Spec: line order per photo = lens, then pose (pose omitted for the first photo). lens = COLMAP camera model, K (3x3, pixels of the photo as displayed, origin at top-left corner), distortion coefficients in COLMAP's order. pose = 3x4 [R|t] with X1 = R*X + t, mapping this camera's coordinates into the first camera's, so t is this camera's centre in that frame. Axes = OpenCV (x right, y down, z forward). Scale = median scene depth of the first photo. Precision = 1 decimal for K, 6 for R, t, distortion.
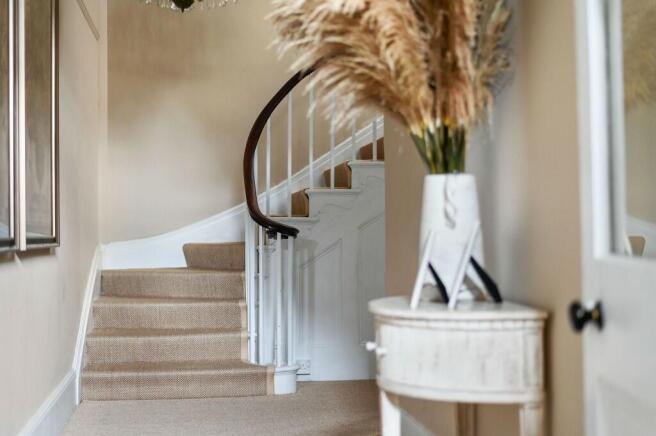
lens RADIAL K [[984.6, 0, 328.0], [0, 984.6, 218.0], [0, 0, 1]] dist [-0.030084, -0.138167]
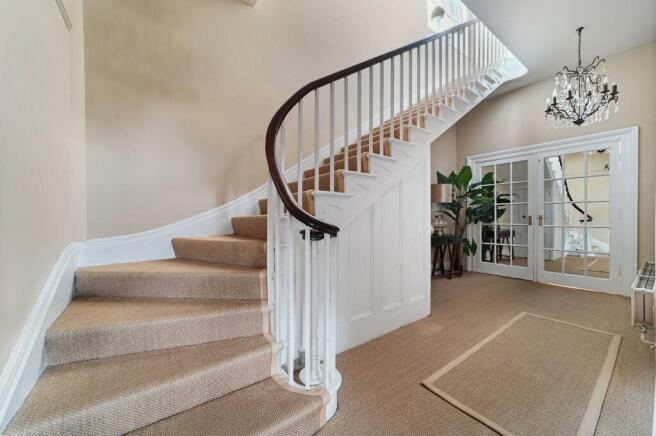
lens RADIAL K [[259.1, 0, 328.0], [0, 259.1, 221.9], [0, 0, 1]] dist [-0.001262, 0.000307]
pose [[0.887277, 0.002407, 0.461230, -0.133640], [-0.006353, 0.999955, 0.007002, 0.003797], [-0.461193, -0.009143, 0.887253, 0.688495]]
